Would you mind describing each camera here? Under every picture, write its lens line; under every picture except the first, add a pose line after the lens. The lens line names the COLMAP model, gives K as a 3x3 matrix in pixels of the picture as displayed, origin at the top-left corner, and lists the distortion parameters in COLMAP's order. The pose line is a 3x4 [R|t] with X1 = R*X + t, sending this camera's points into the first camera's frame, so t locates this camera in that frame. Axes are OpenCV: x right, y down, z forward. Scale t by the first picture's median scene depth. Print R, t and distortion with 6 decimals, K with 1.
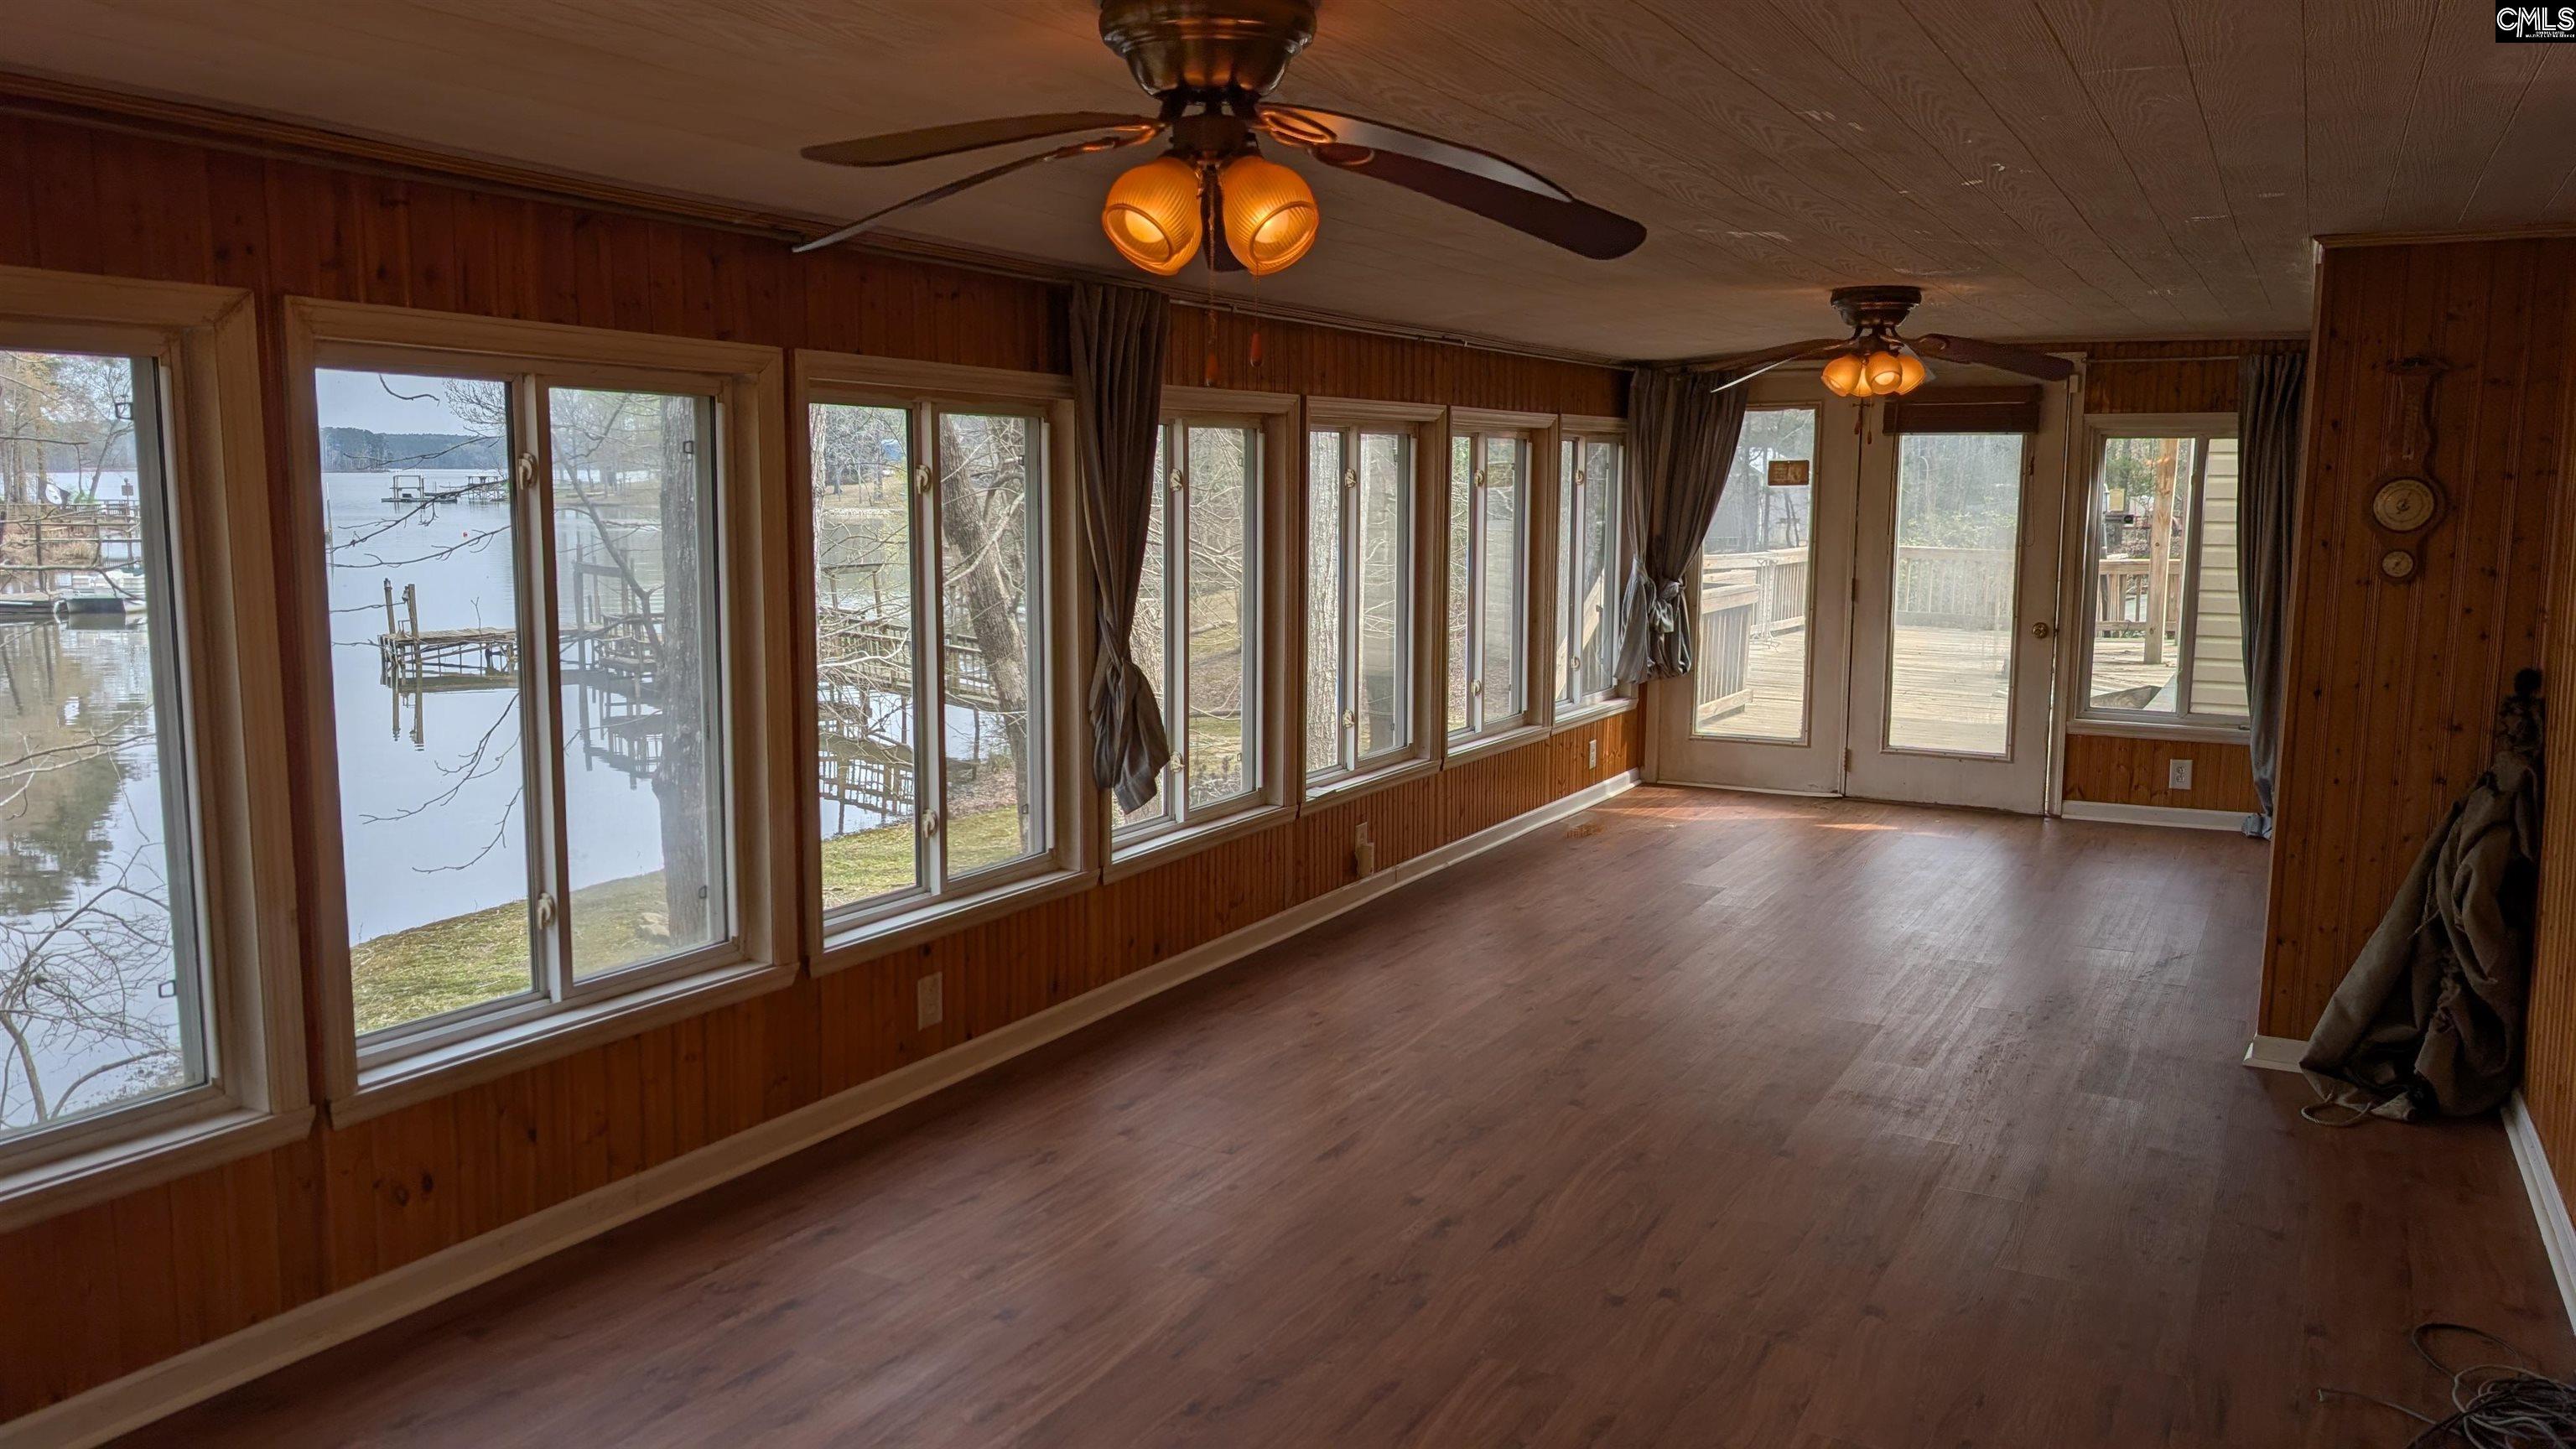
lens RADIAL K [[1884.7, 0, 1296.0], [0, 1884.7, 736.2], [0, 0, 1]] dist [0.036357, -0.037258]
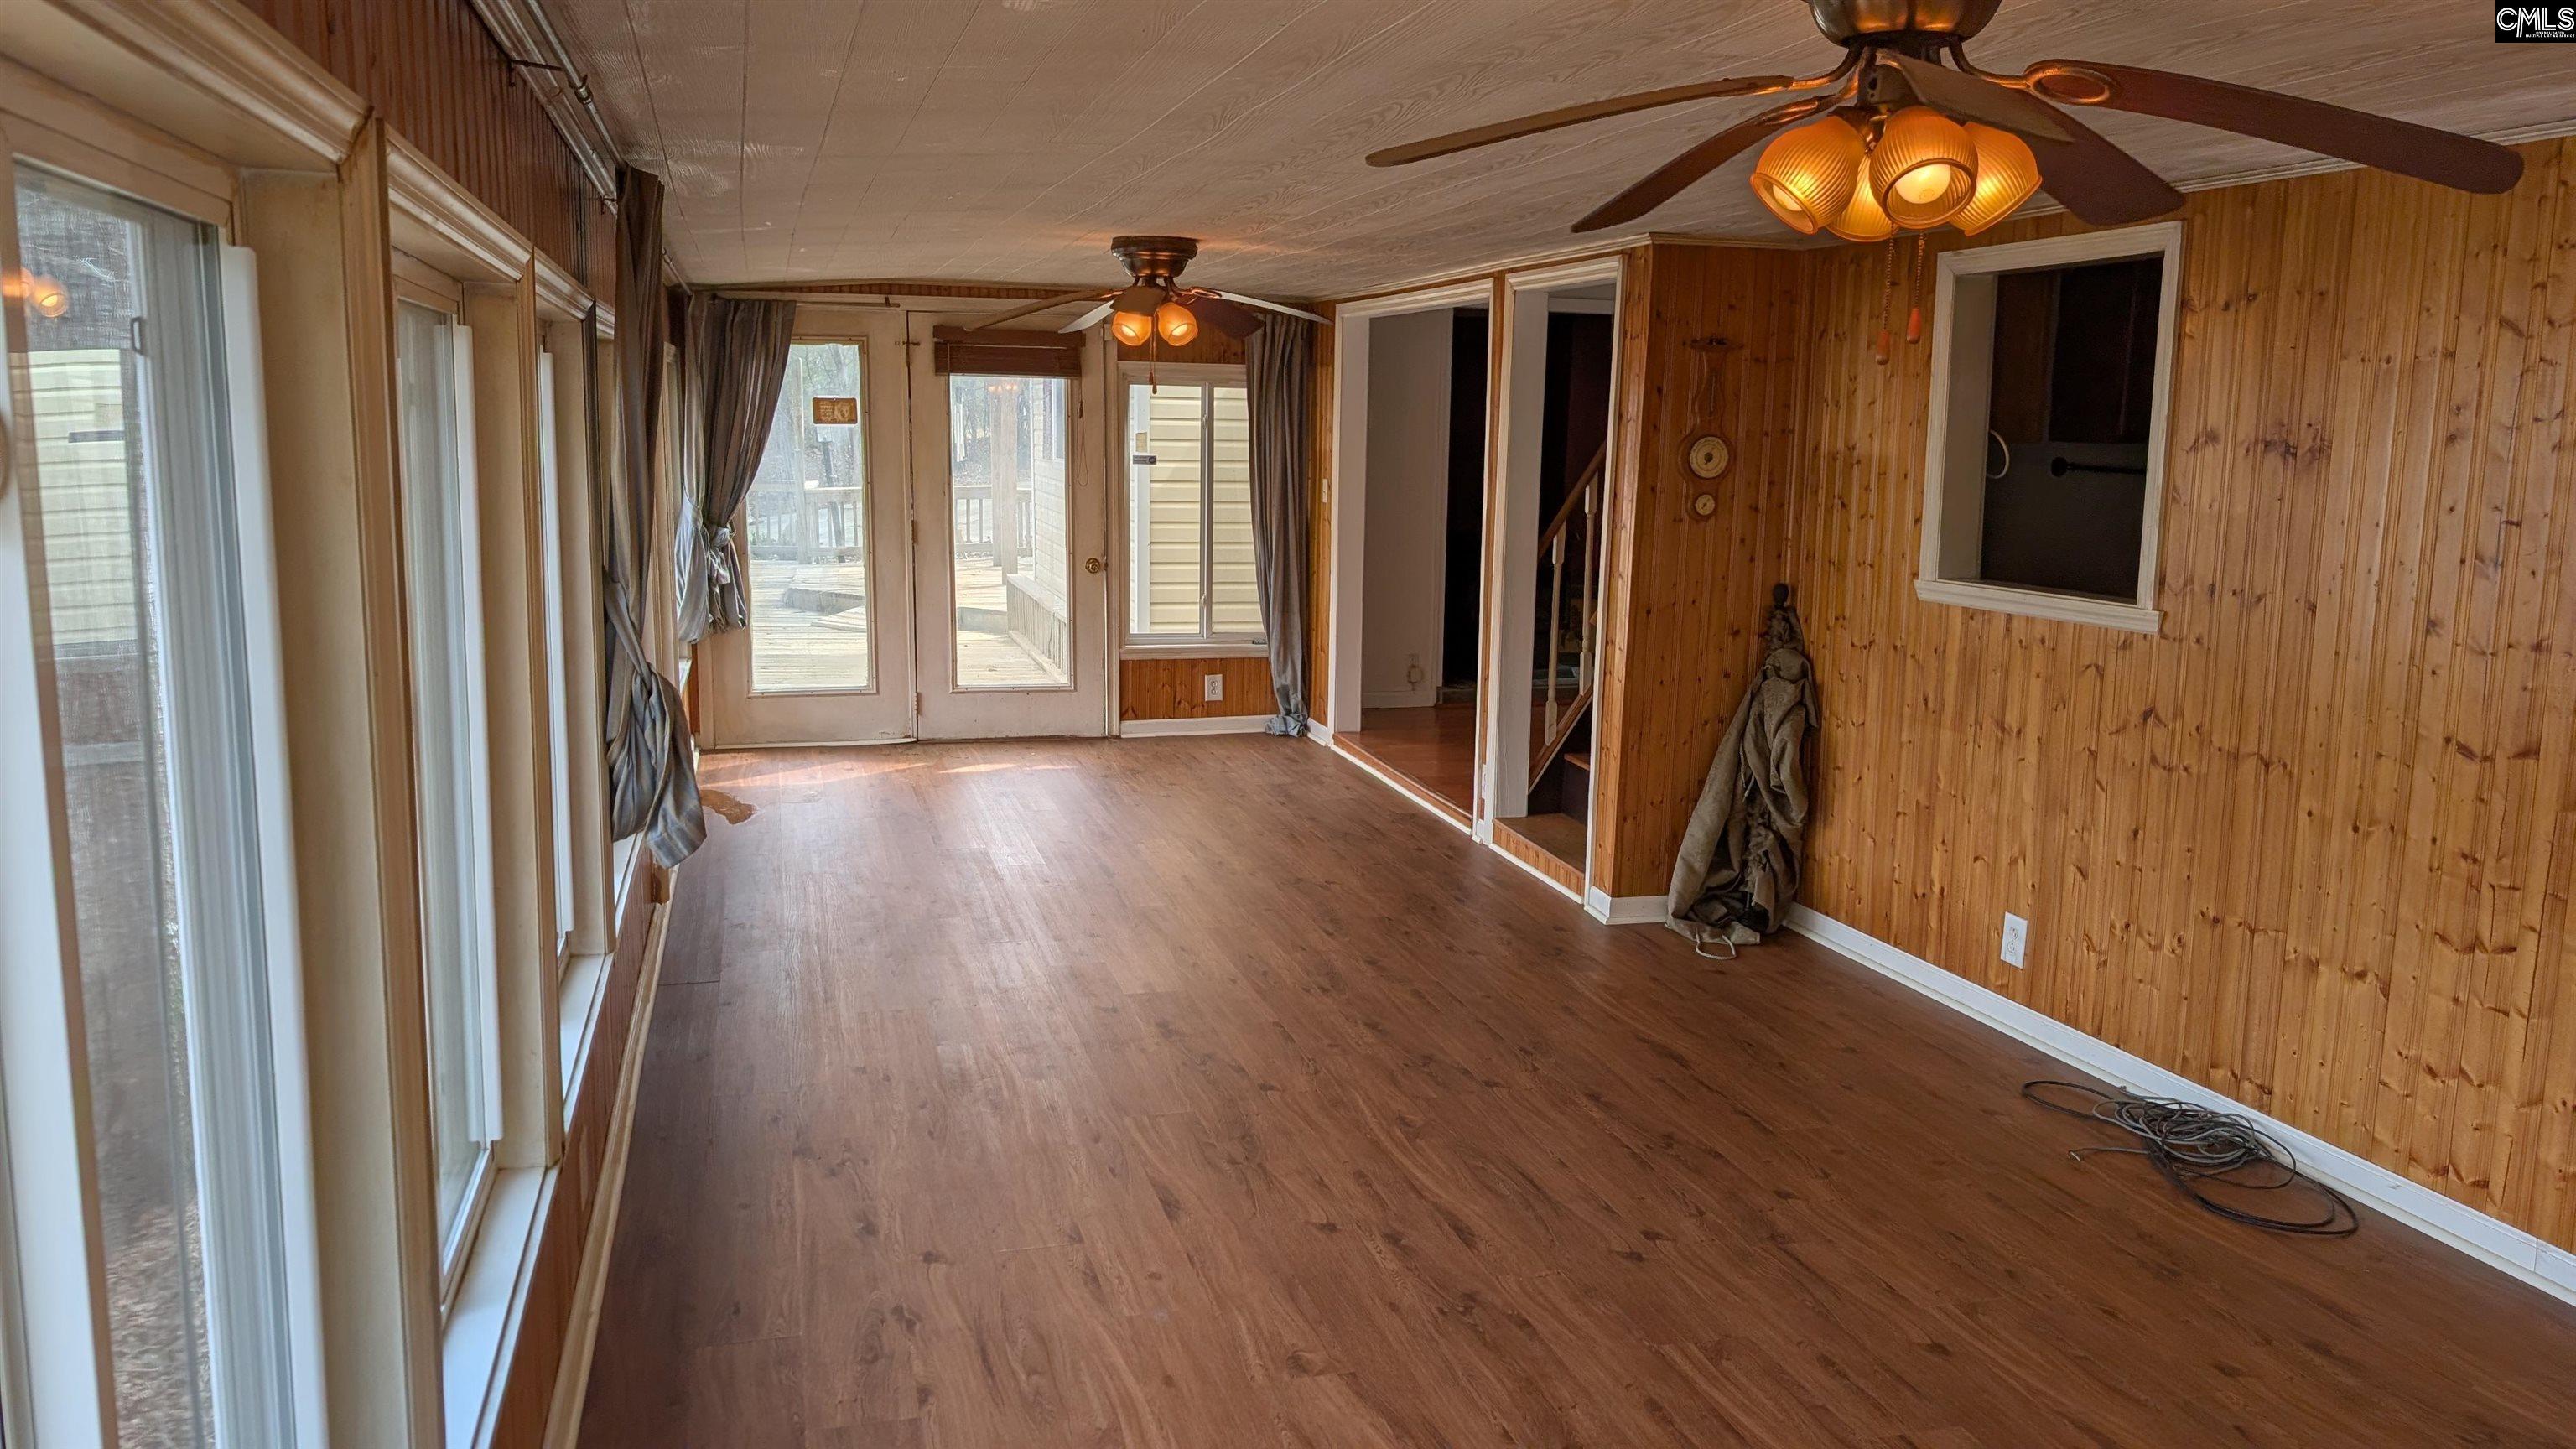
lens RADIAL K [[1884.7, 0, 1296.0], [0, 1884.7, 710.0], [0, 0, 1]] dist [0.036357, -0.037258]
pose [[0.716923, -0.101061, 0.689788, -0.275367], [0.081927, 0.994794, 0.060597, -0.030742], [-0.692322, 0.013068, 0.721471, 0.167979]]
